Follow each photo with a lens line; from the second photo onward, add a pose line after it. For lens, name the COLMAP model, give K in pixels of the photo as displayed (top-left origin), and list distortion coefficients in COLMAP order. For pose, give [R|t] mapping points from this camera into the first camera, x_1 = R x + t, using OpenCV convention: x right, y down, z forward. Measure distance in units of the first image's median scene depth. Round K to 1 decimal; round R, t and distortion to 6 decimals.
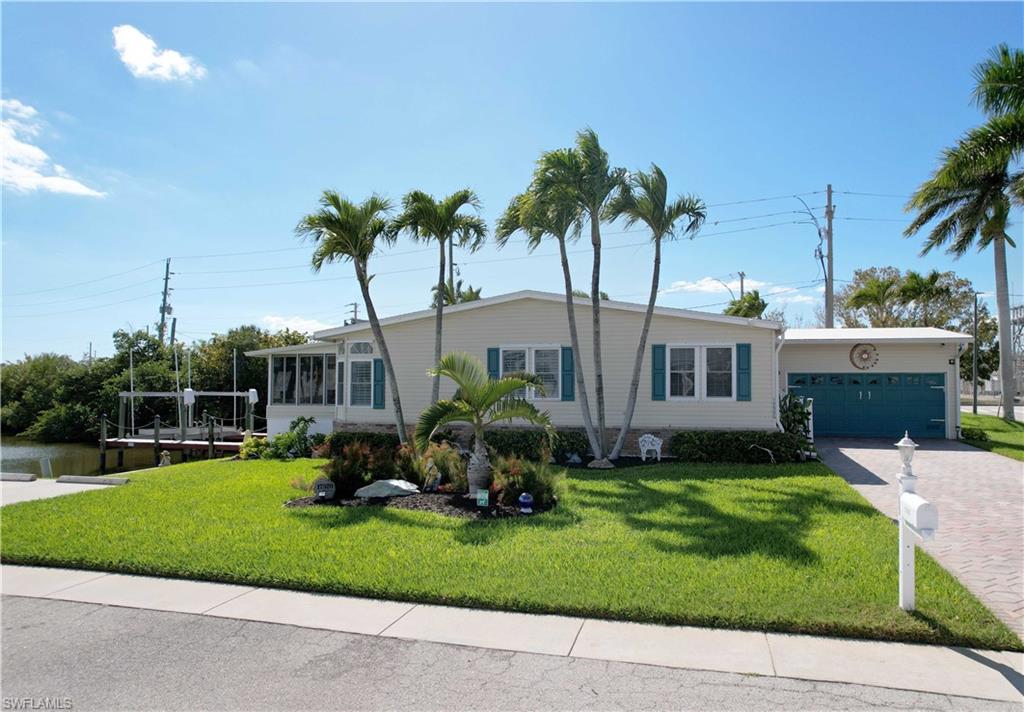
lens RADIAL K [[687.5, 0, 512.0], [0, 687.5, 356.0], [0, 0, 1]] dist [-0.073590, 0.000036]
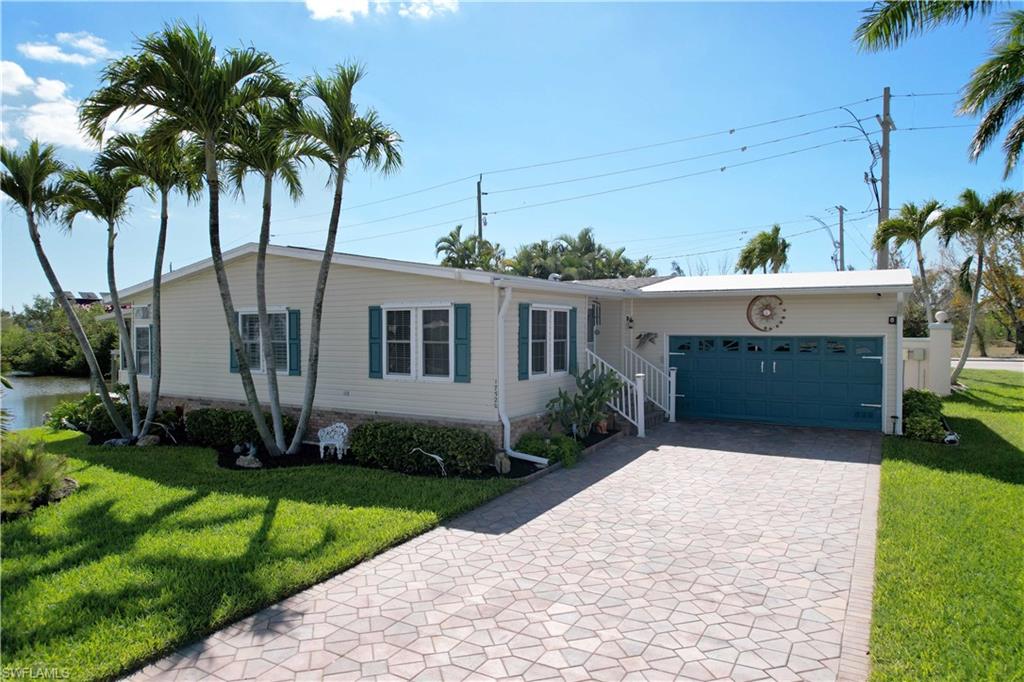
lens RADIAL K [[644.1, 0, 533.8], [0, 644.1, 352.0], [0, 0, 1]] dist [-0.055146, 0.030524]
pose [[0.966358, 0.001657, -0.257196, 0.574174], [0.017666, 0.997190, 0.072804, -0.014983], [0.256594, -0.074898, 0.963613, 0.346284]]
